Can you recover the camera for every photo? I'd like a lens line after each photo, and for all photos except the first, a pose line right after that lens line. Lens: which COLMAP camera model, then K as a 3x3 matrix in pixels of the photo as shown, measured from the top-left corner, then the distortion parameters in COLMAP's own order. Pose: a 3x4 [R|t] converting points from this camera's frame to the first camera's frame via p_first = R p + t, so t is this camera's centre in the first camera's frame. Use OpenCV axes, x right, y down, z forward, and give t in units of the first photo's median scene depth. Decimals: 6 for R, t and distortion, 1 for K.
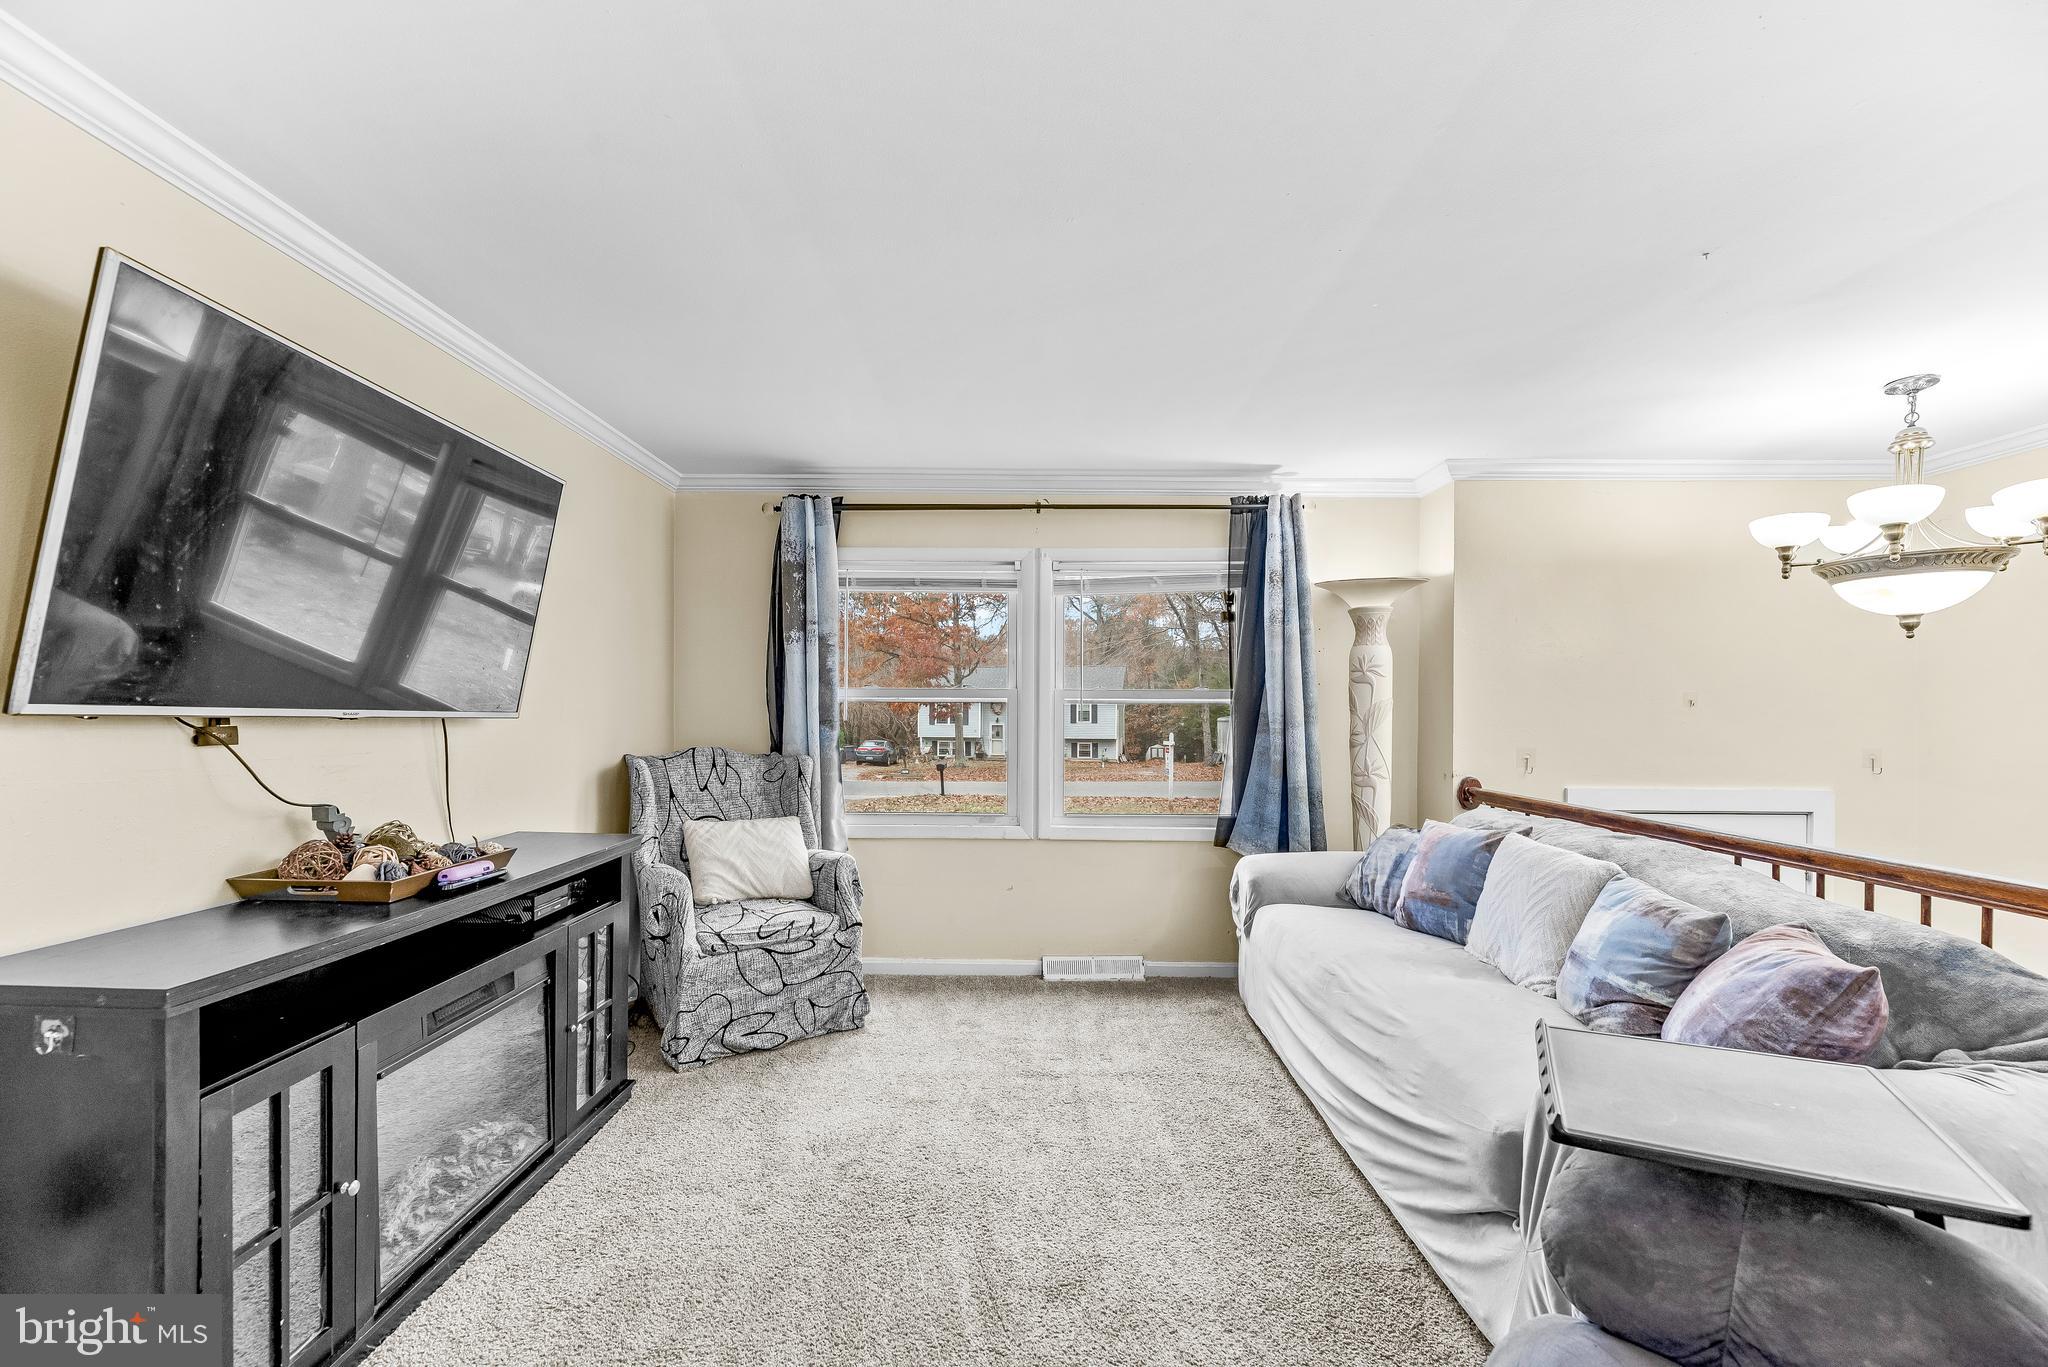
lens RADIAL K [[840.1, 0, 1030.8], [0, 840.1, 710.3], [0, 0, 1]] dist [-0.000807, -0.000261]
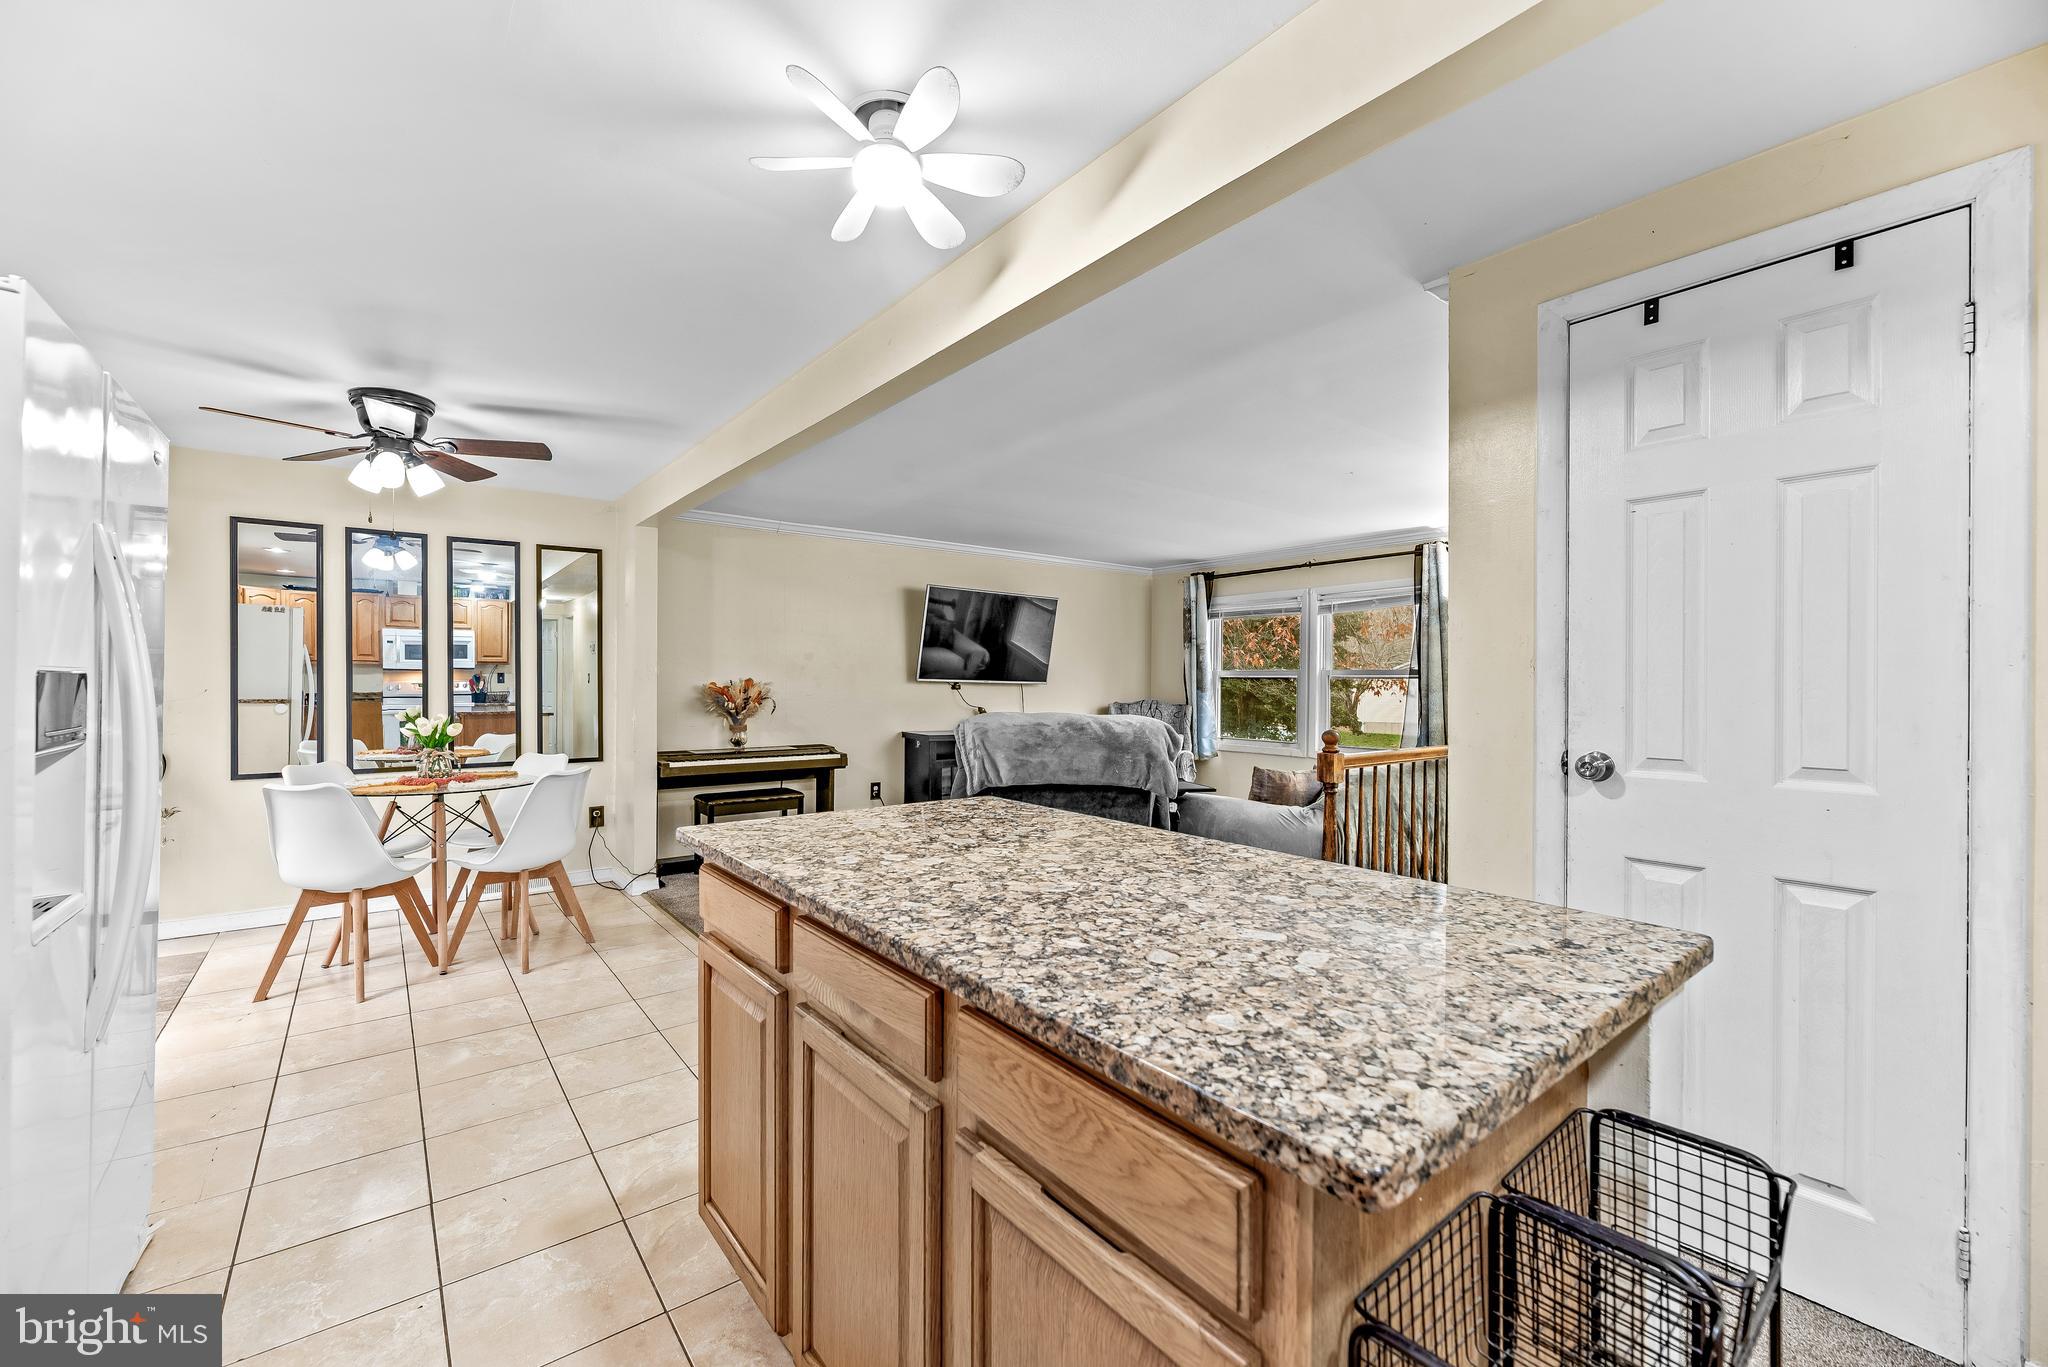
lens RADIAL K [[840.1, 0, 1019.3], [0, 840.1, 680.6], [0, 0, 1]] dist [-0.000807, -0.000261]
pose [[0.612151, -0.003381, -0.790734, 1.236198], [-0.007710, 0.999918, -0.010244, 0.020388], [0.790704, 0.012368, 0.612074, -0.626013]]
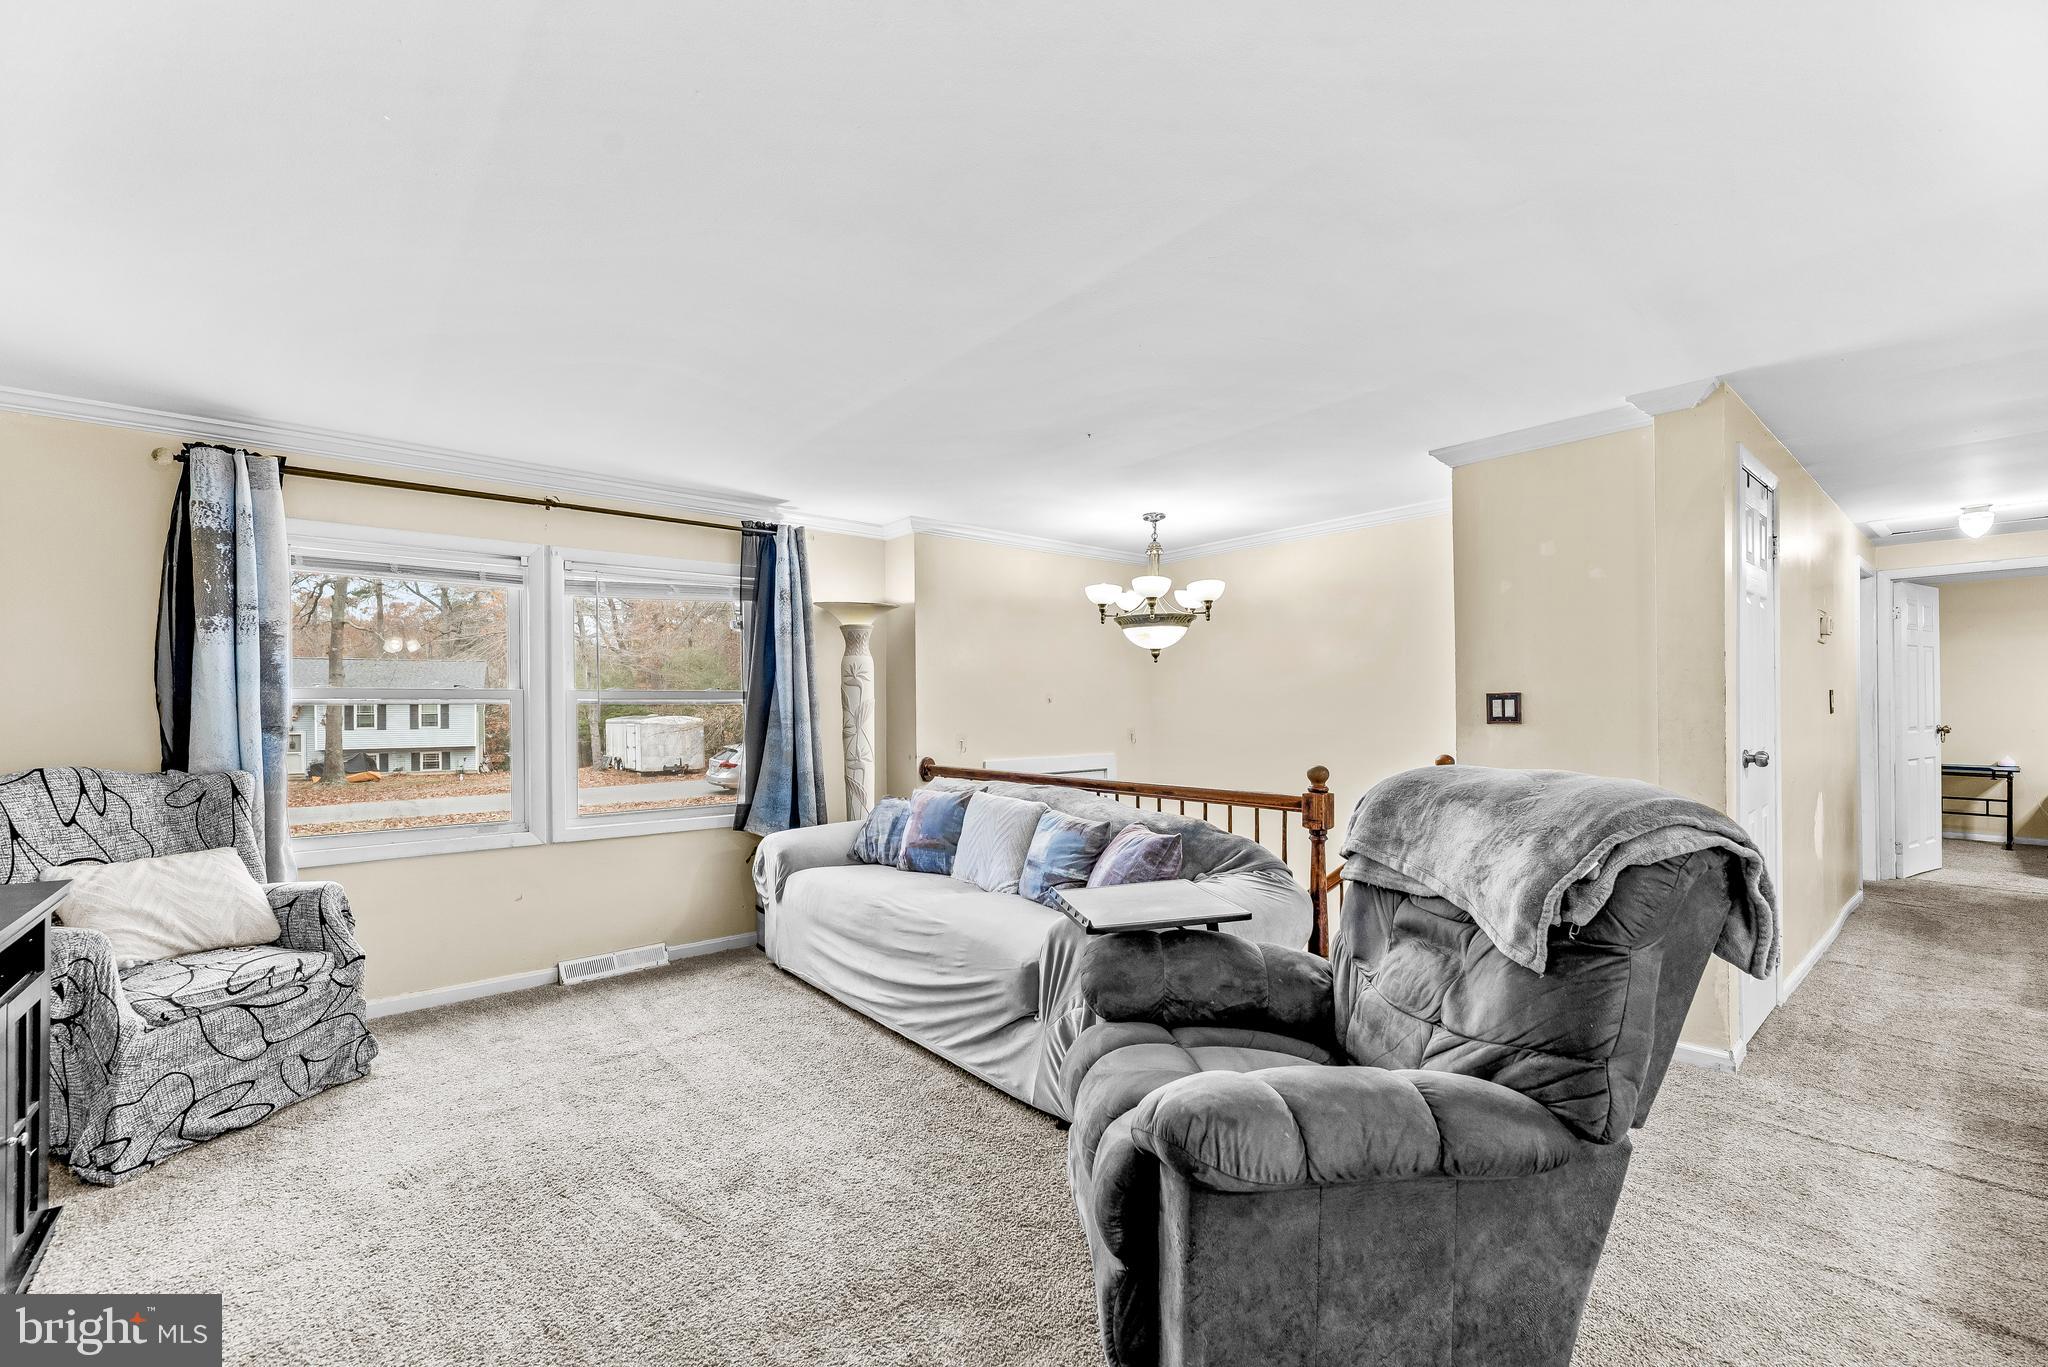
lens RADIAL K [[840.1, 0, 1021.8], [0, 840.1, 700.8], [0, 0, 1]] dist [-0.000807, -0.000261]
pose [[0.758040, -0.005446, 0.652186, -0.263379], [0.012582, 0.999901, -0.006275, 0.000960], [-0.652087, 0.012963, 0.758033, -0.121609]]
